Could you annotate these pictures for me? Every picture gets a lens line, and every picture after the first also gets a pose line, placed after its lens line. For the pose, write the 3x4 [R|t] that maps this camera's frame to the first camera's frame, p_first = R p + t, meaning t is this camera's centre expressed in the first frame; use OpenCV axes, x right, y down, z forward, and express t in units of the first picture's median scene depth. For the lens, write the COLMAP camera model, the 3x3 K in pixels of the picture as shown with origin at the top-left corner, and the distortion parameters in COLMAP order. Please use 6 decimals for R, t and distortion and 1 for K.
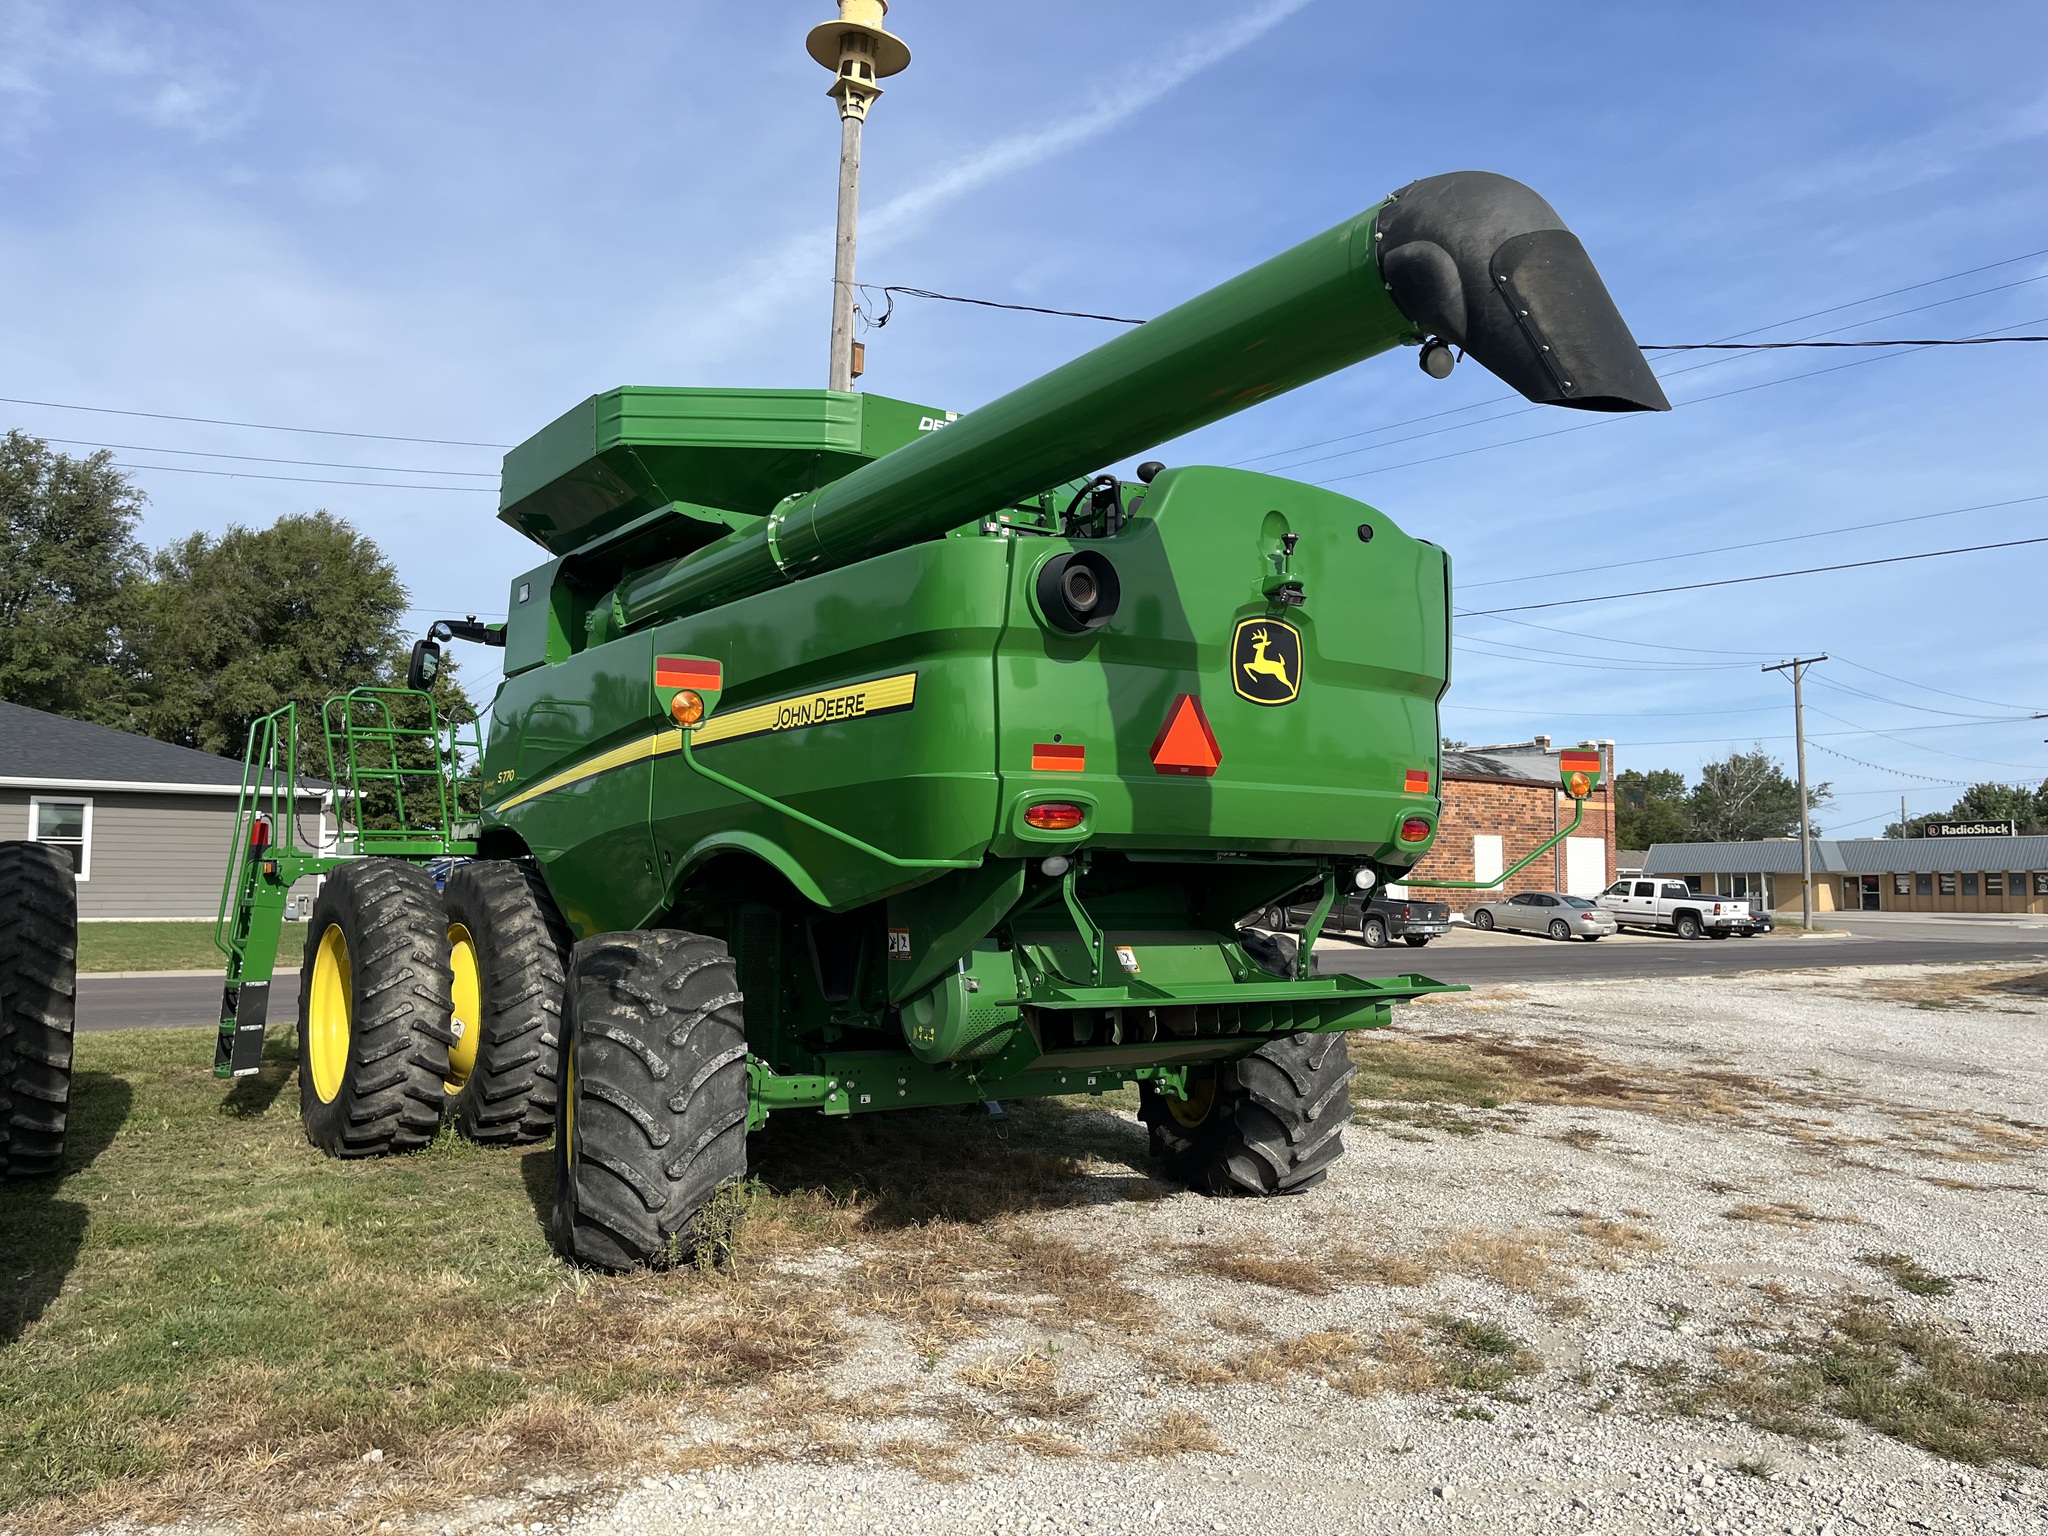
lens RADIAL K [[1580.3, 0, 1059.2], [0, 1580.3, 761.3], [0, 0, 1]] dist [0.040810, -0.025011]
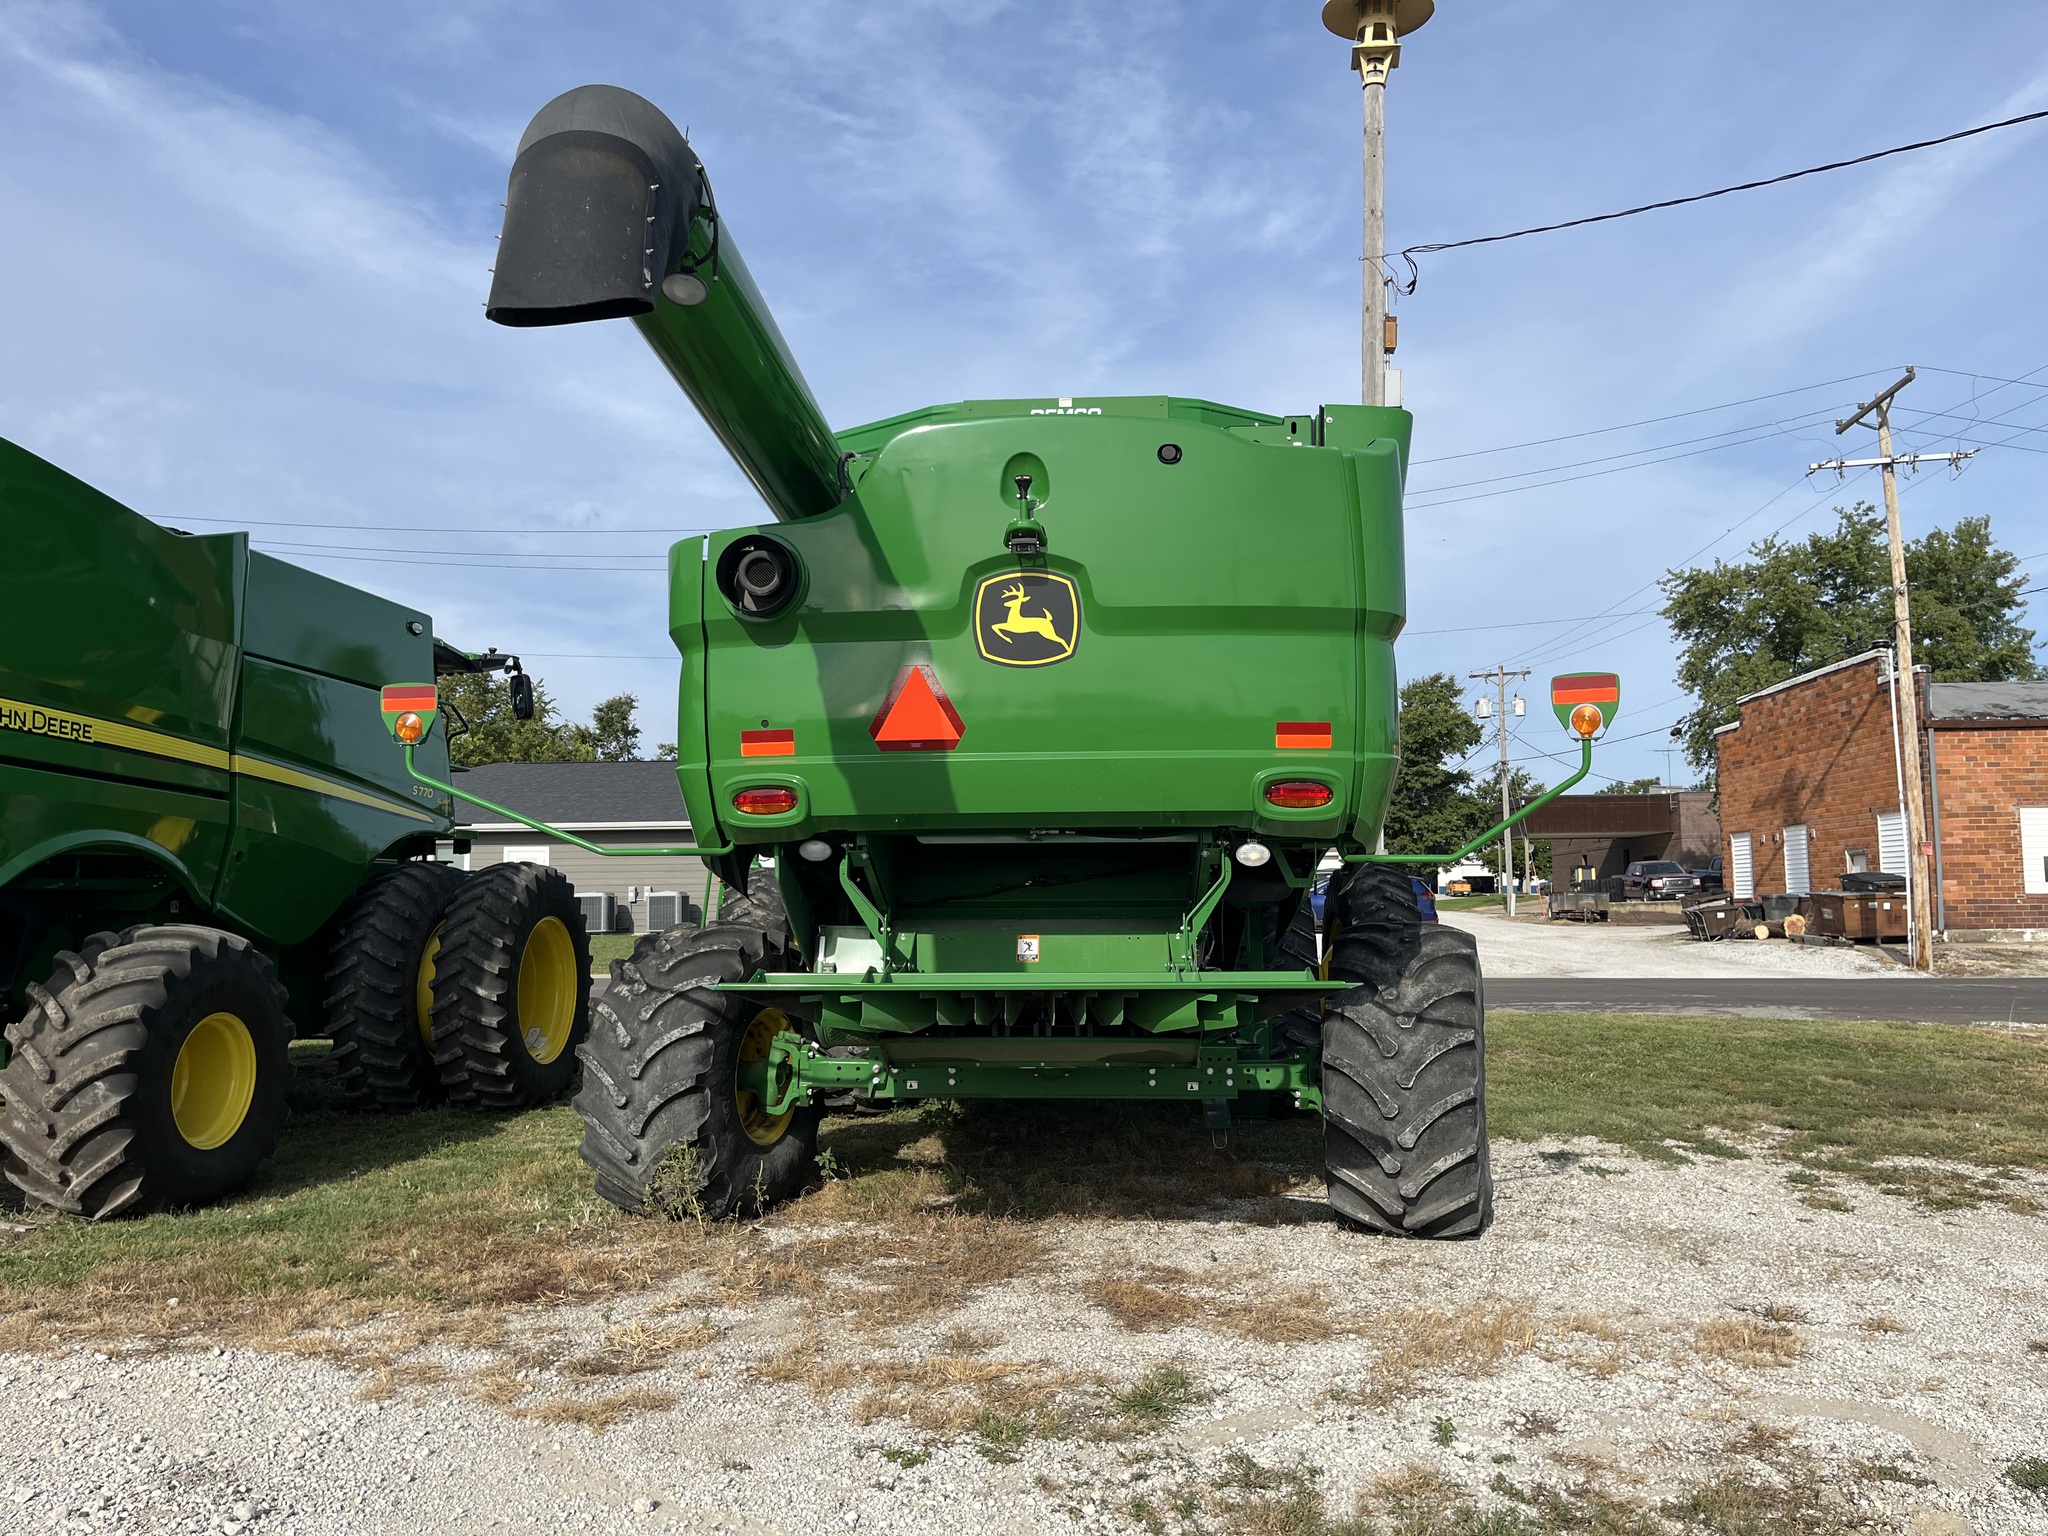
lens RADIAL K [[1580.3, 0, 1020.4], [0, 1580.3, 771.0], [0, 0, 1]] dist [0.040810, -0.025011]
pose [[0.773327, -0.067095, -0.630447, 0.653200], [0.063583, 0.997579, -0.028173, 0.046512], [0.630811, -0.018298, 0.775721, 0.271885]]
